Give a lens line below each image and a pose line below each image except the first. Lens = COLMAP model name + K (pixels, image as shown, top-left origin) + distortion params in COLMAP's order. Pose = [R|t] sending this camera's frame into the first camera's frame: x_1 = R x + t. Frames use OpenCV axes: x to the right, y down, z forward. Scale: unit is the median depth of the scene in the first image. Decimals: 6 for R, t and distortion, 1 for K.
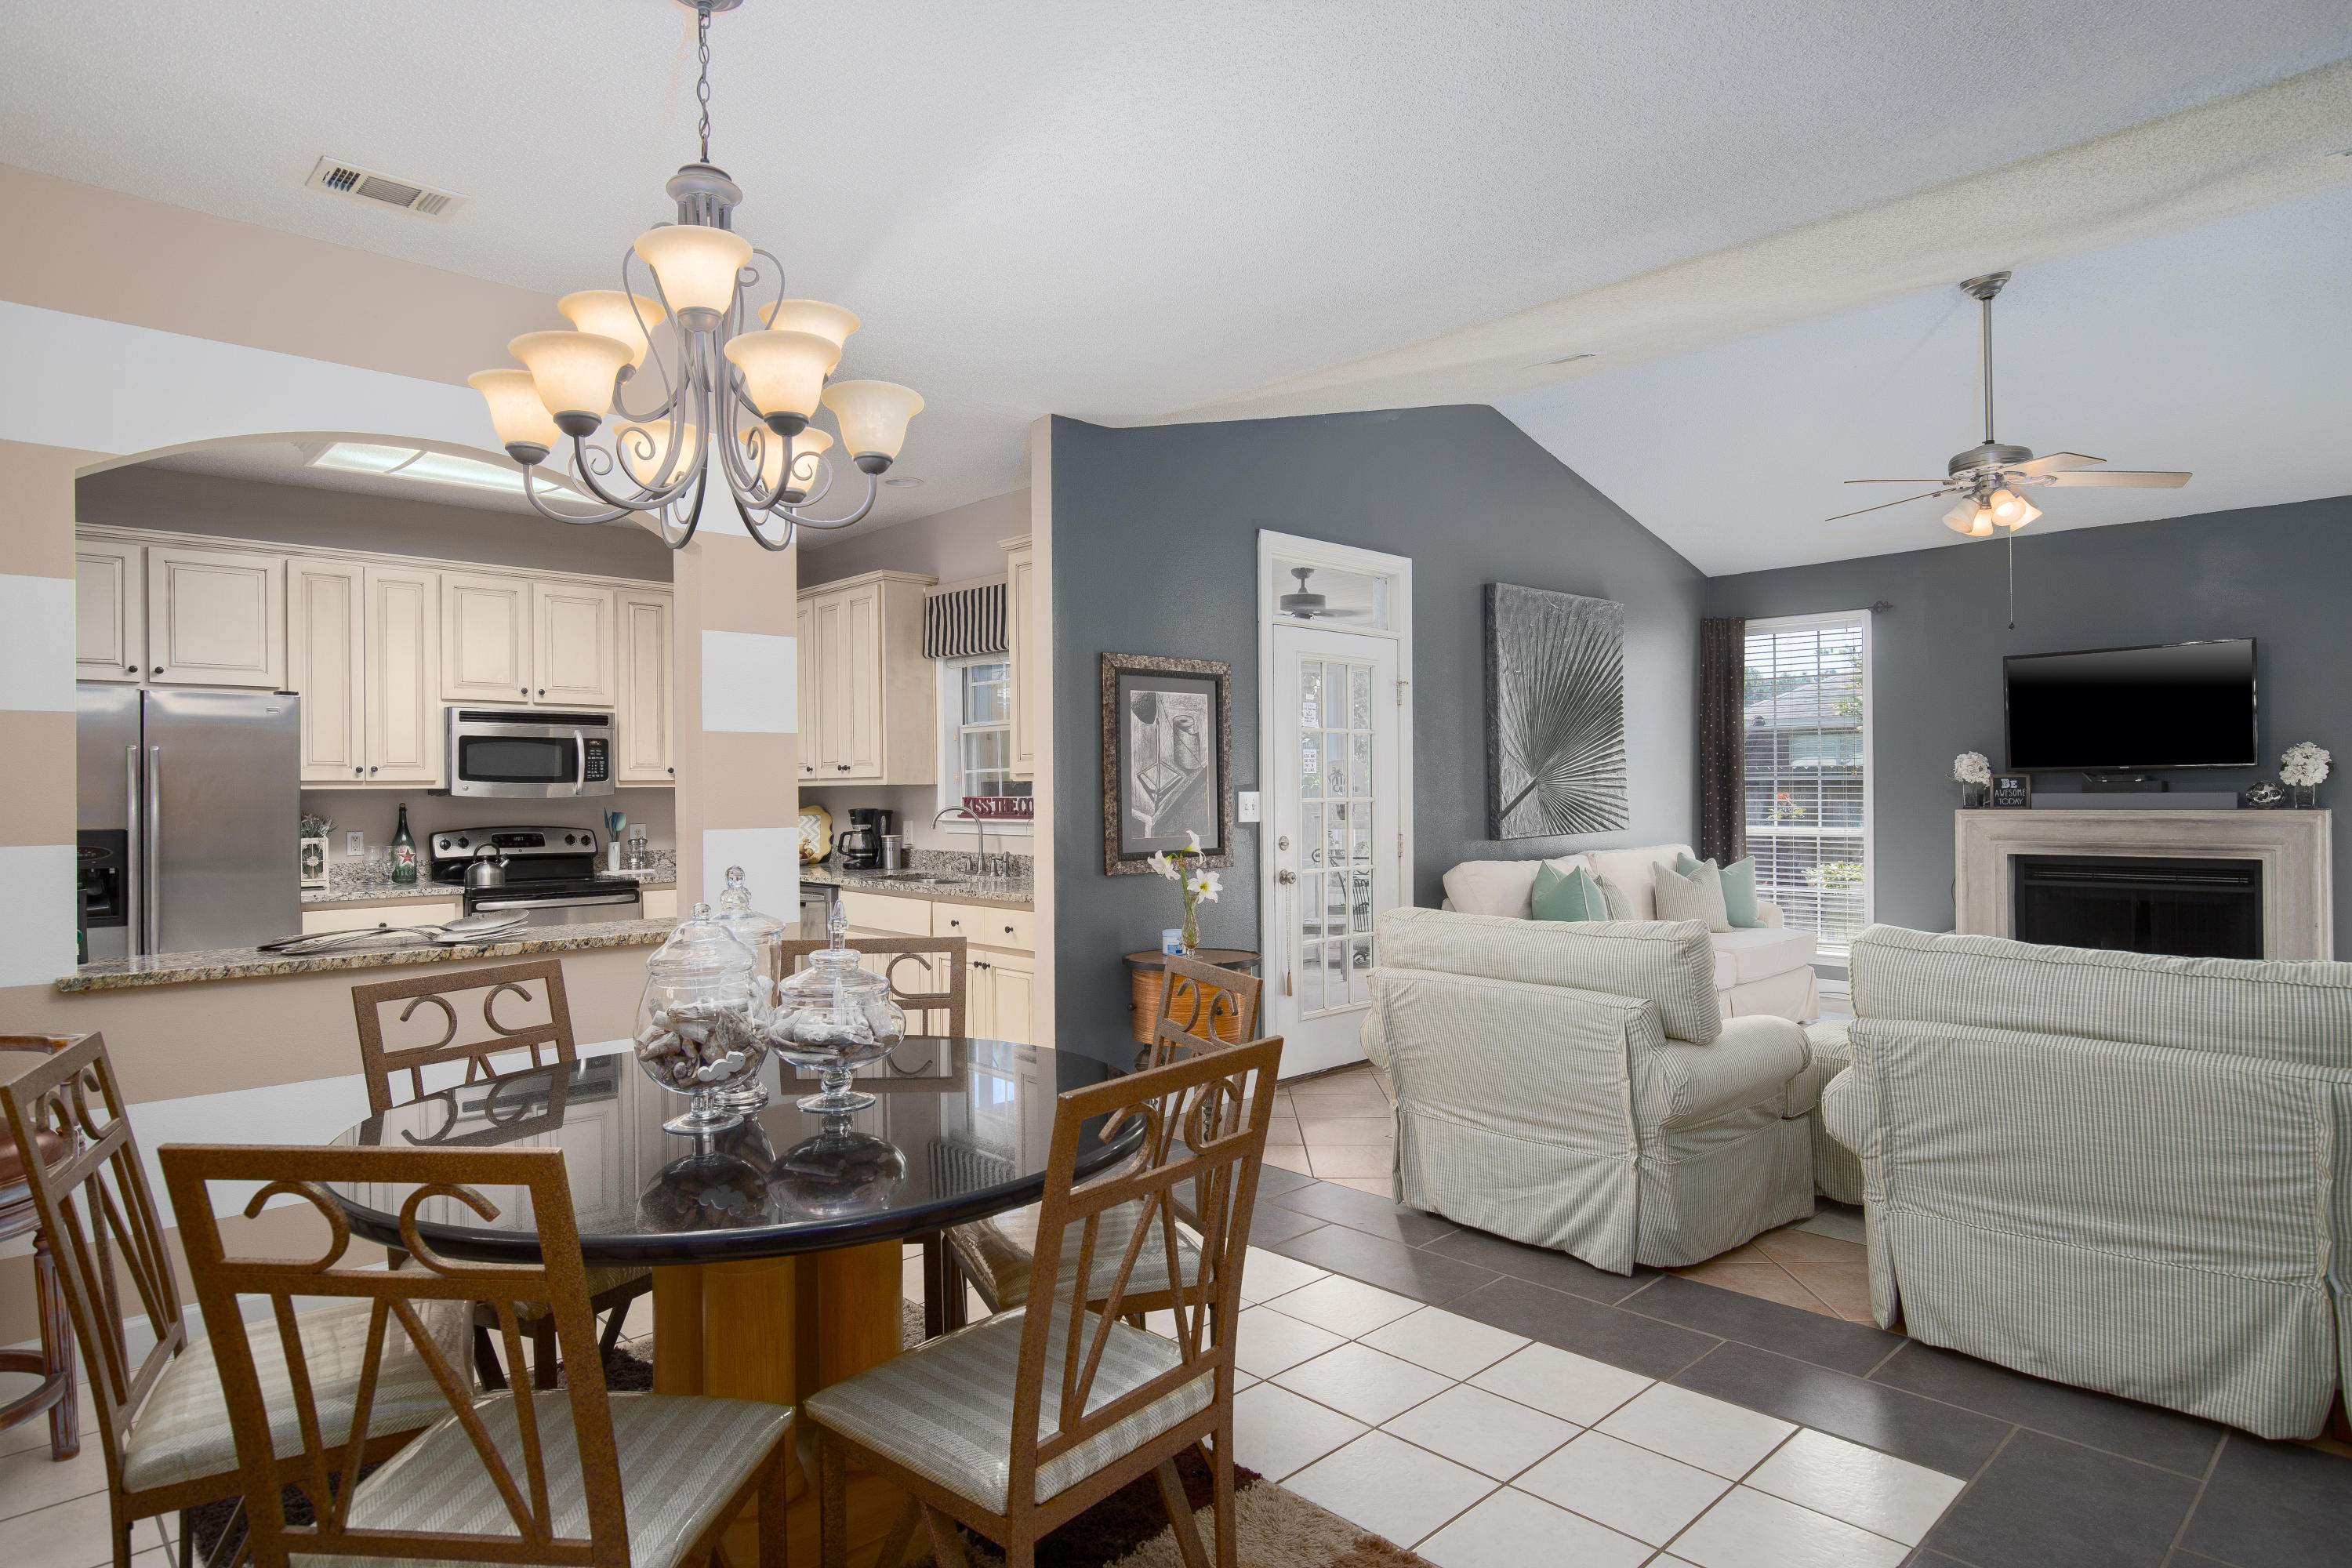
lens RADIAL K [[1318.5, 0, 1189.2], [0, 1318.5, 784.0], [0, 0, 1]] dist [-0.005678, -0.000319]
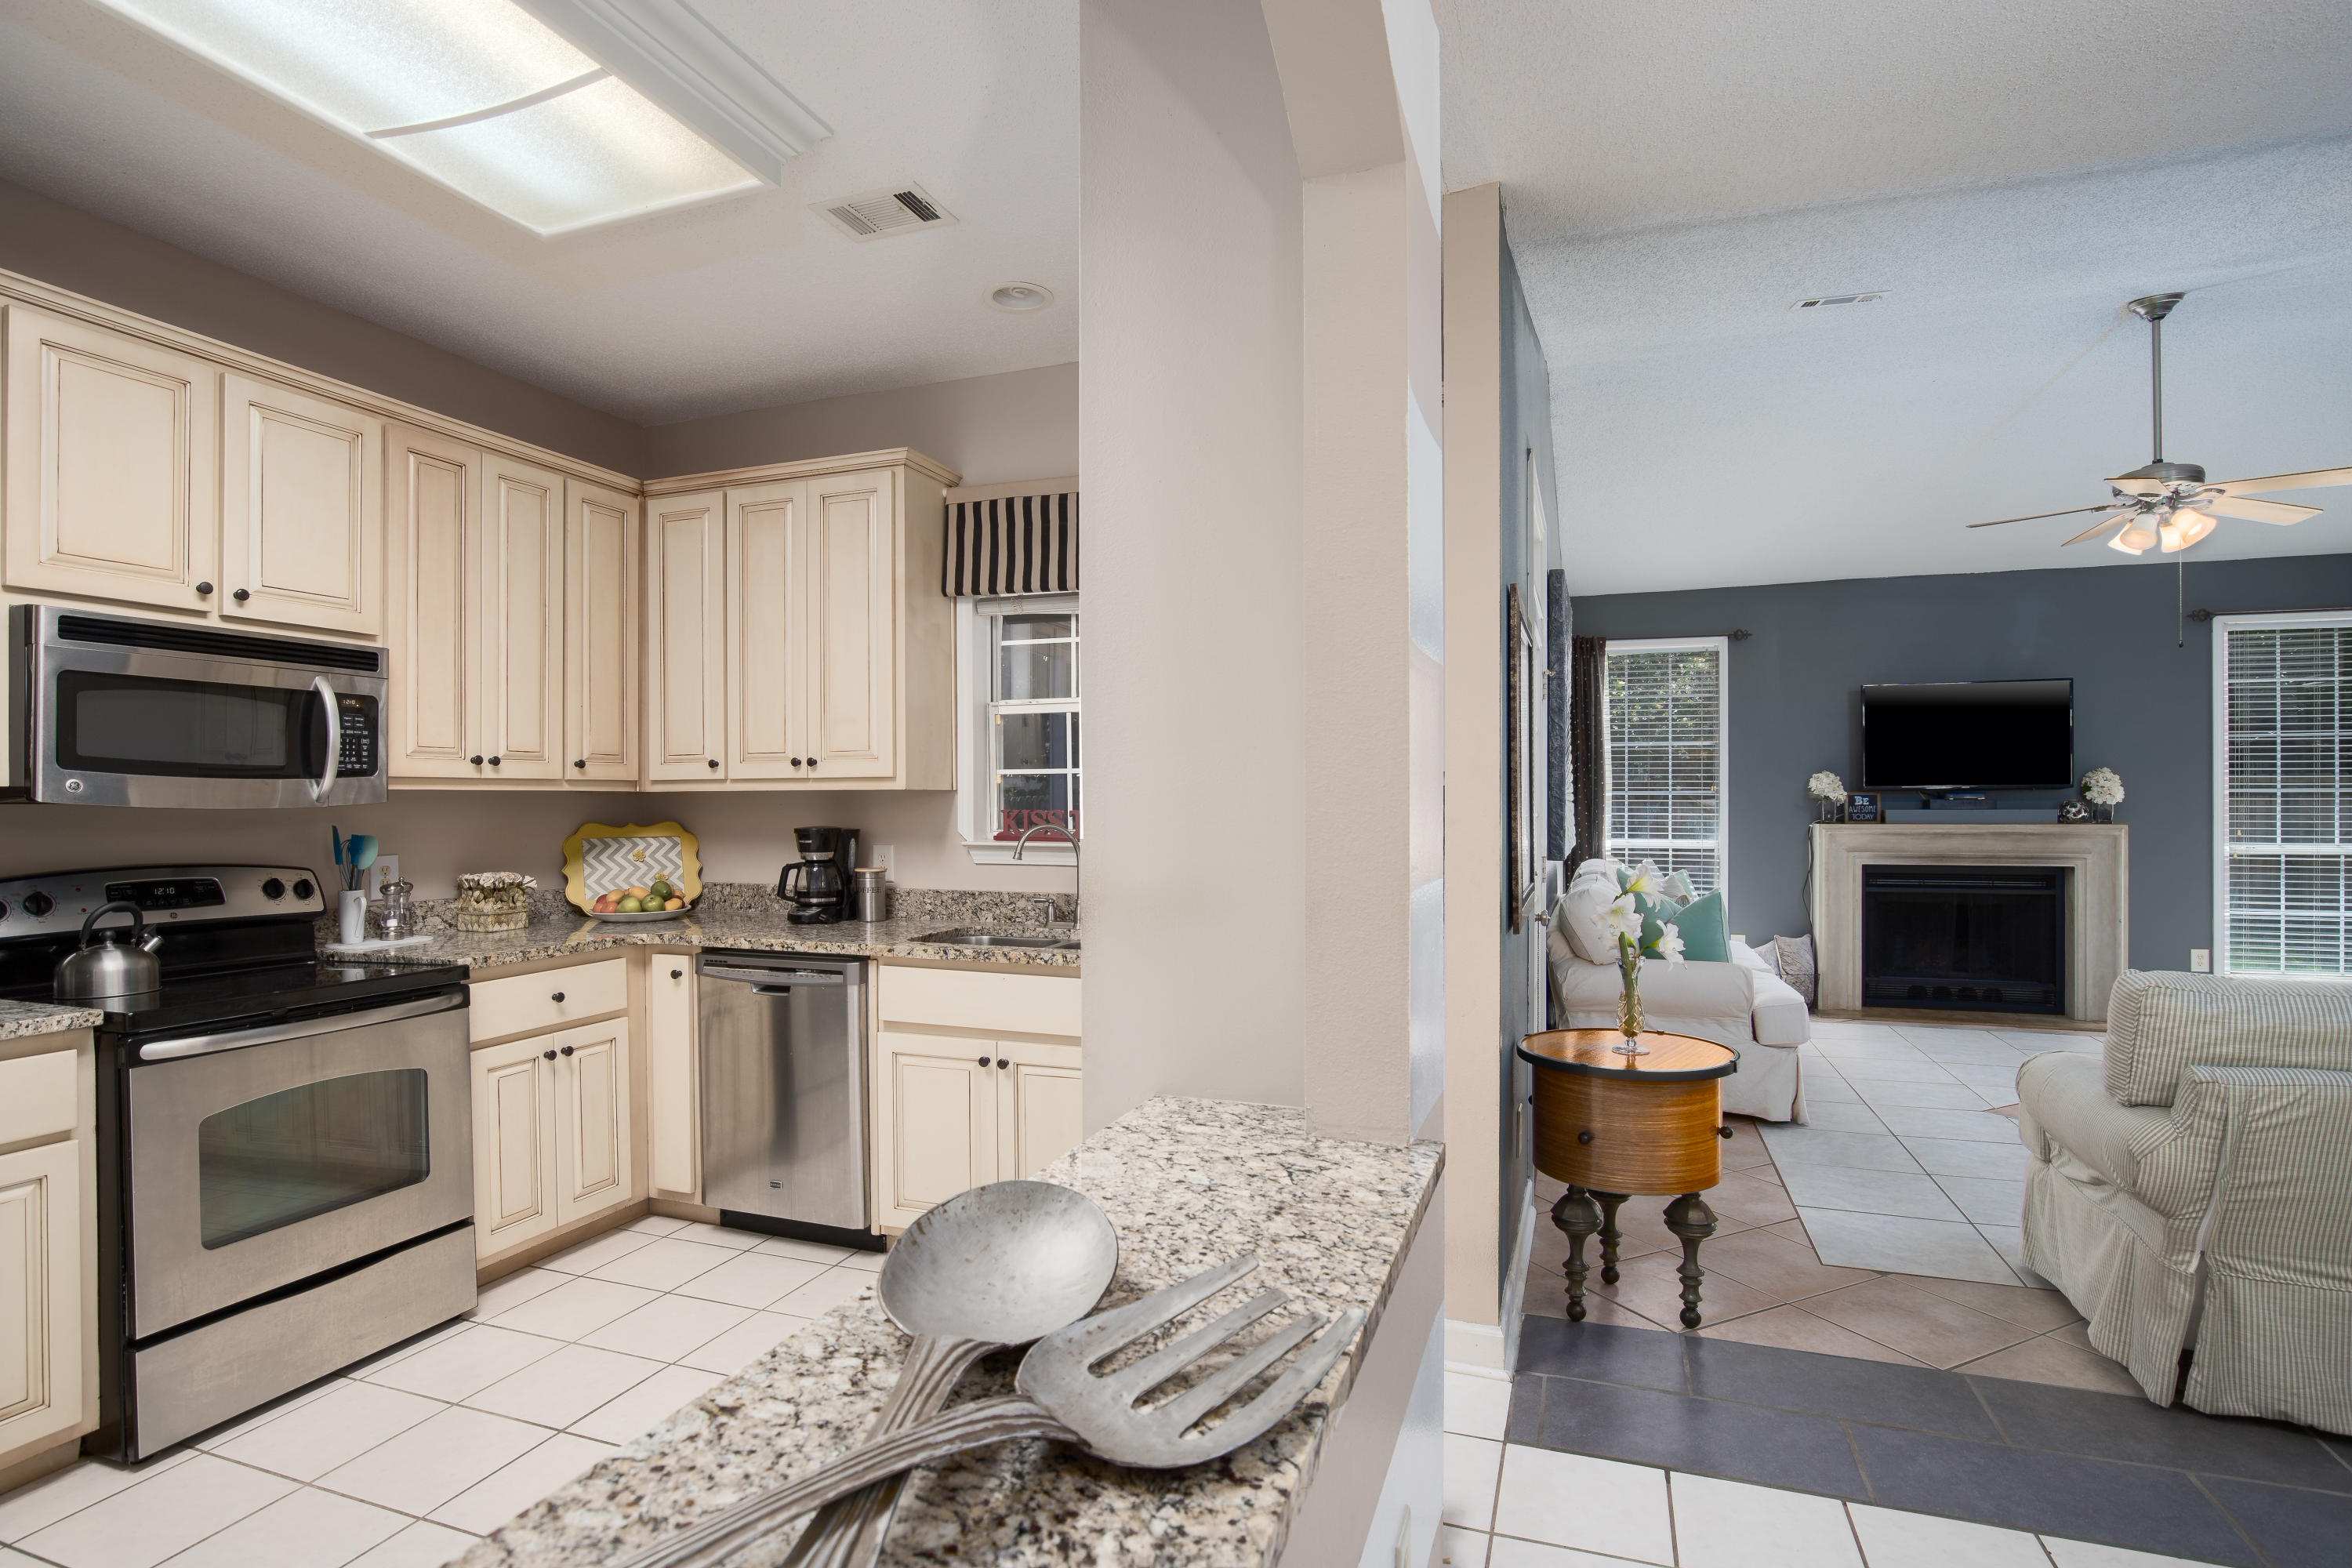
lens RADIAL K [[1151.6, 0, 1195.4], [0, 1151.6, 799.6], [0, 0, 1]] dist [-0.023521, 0.000077]
pose [[0.894811, 0.007044, 0.446389, -0.347795], [-0.006309, 0.999975, -0.003134, 0.006268], [-0.446400, -0.000012, 0.894834, 0.442982]]
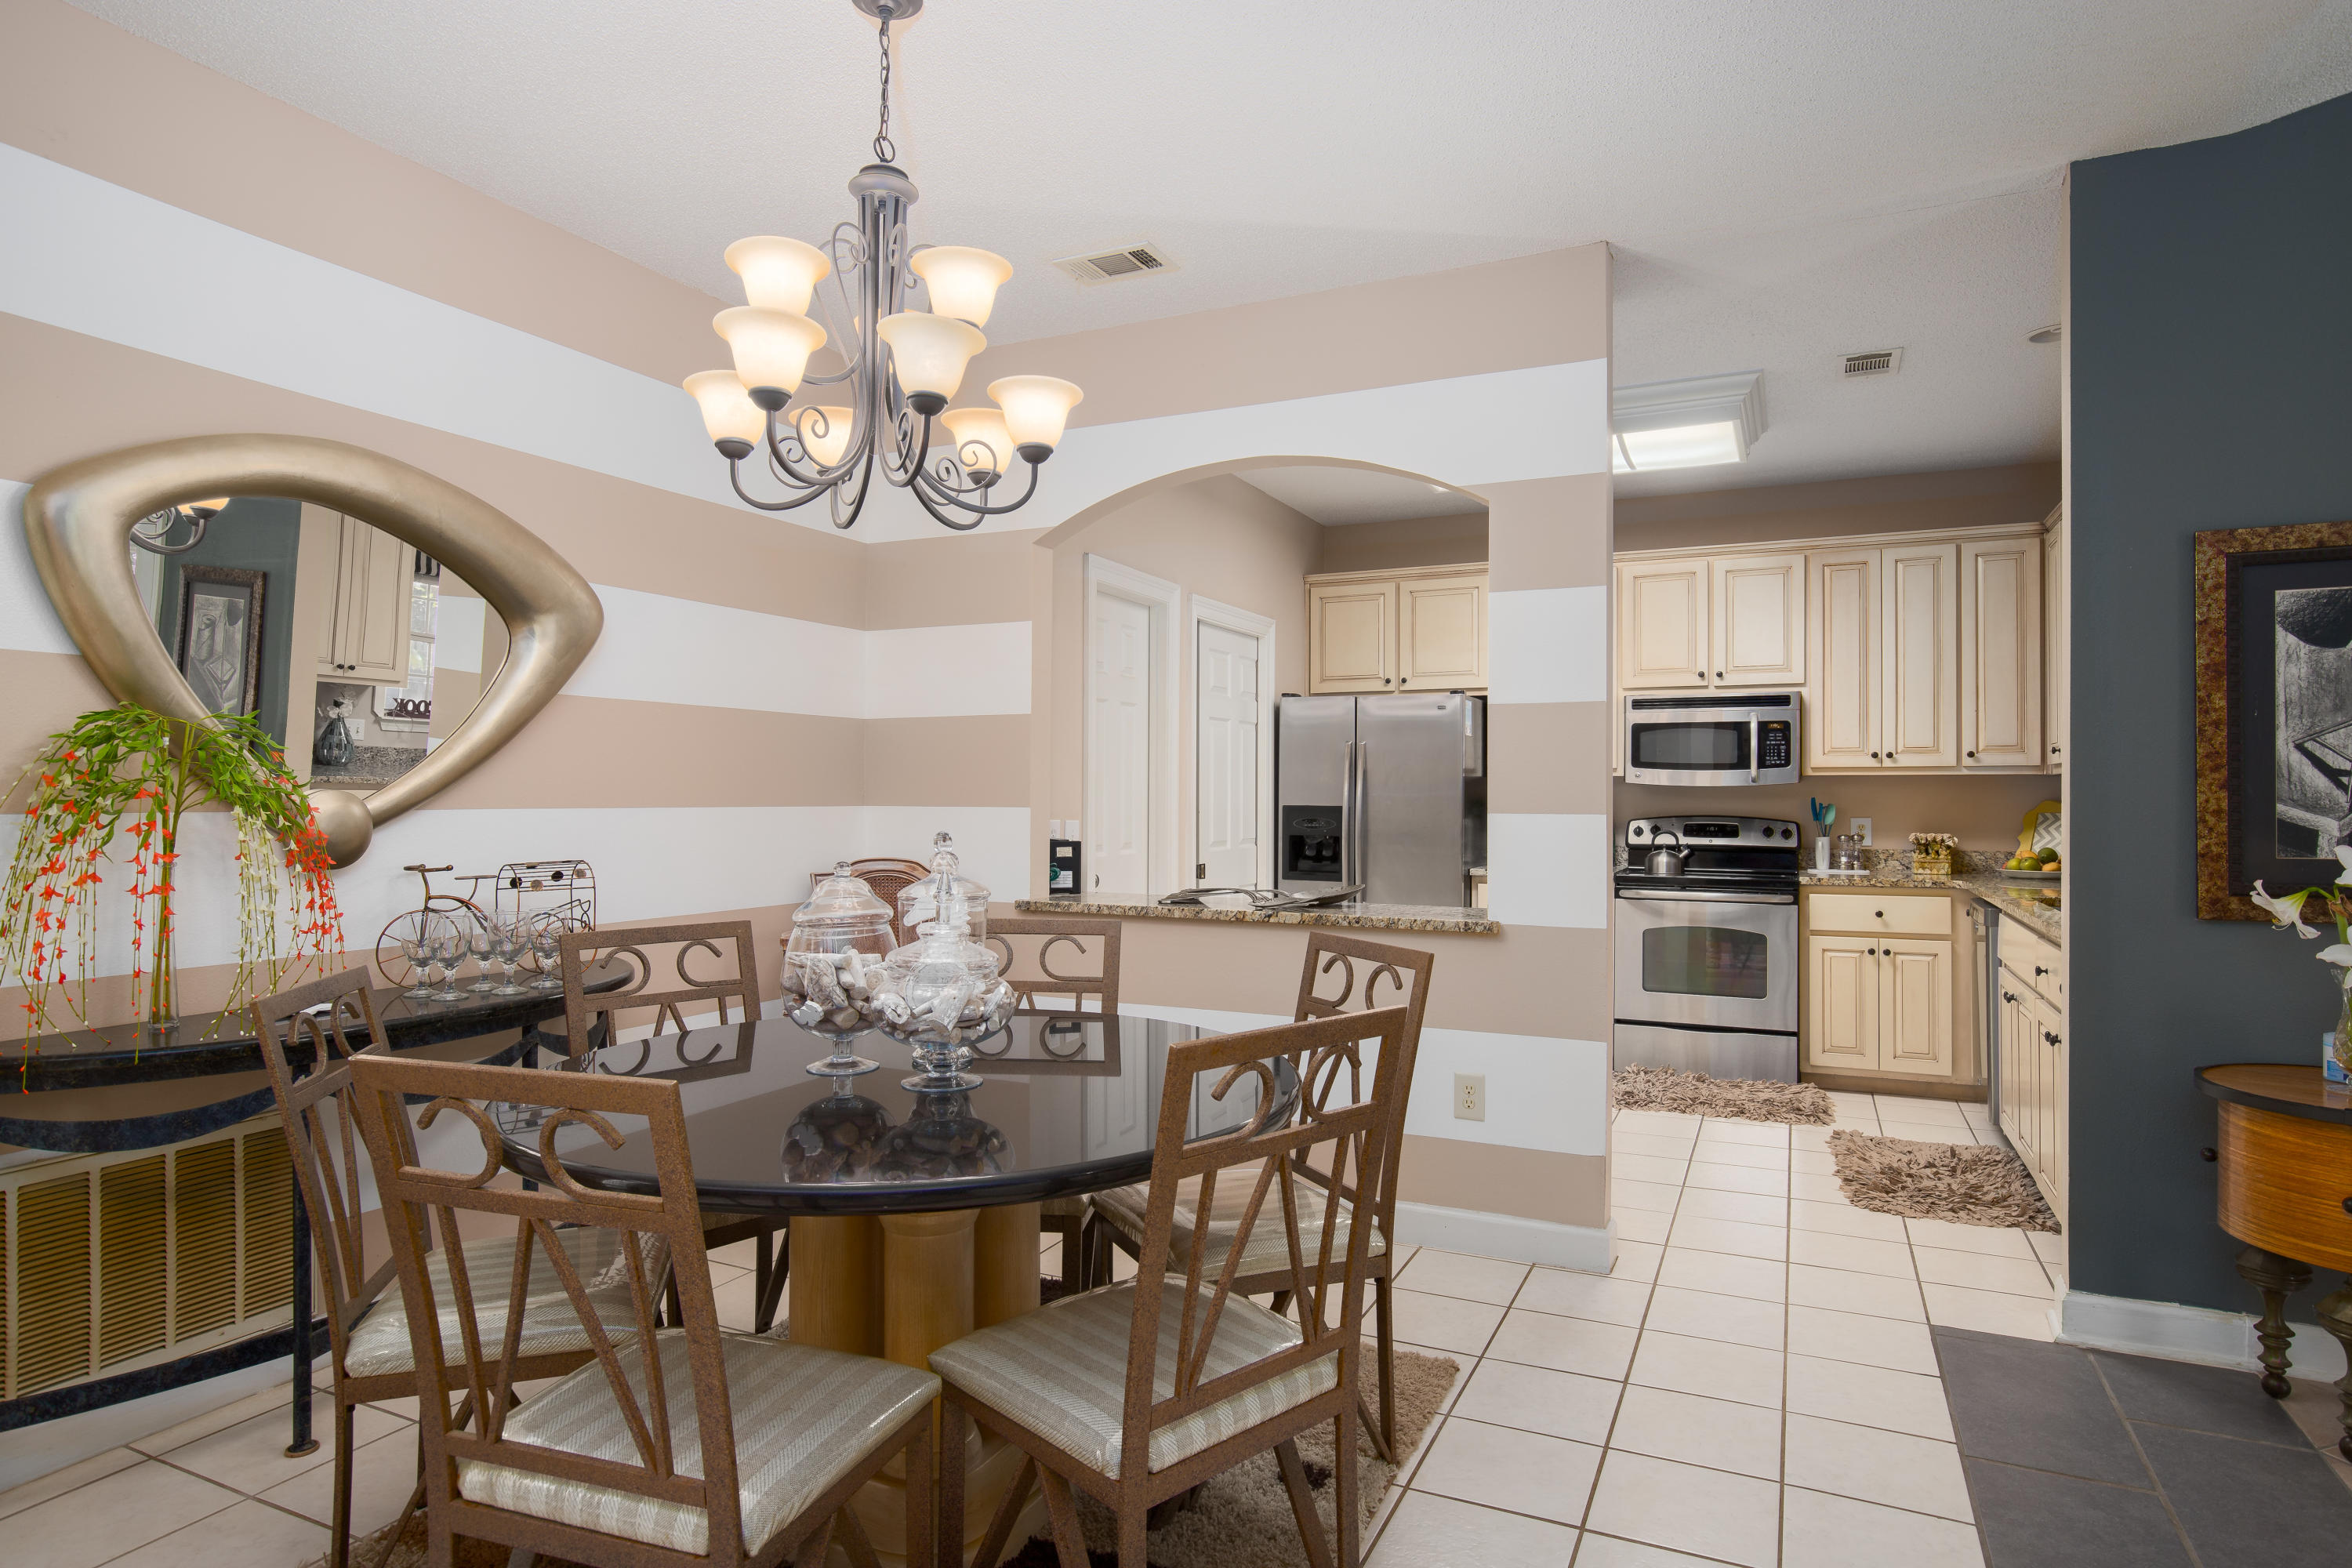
lens RADIAL K [[1318.5, 0, 1189.2], [0, 1318.5, 784.0], [0, 0, 1]] dist [-0.005678, -0.000319]
pose [[0.355692, 0.002603, -0.934600, 0.248493], [-0.002625, 0.999995, 0.001786, 0.008142], [0.934600, 0.001818, 0.355697, 0.296467]]
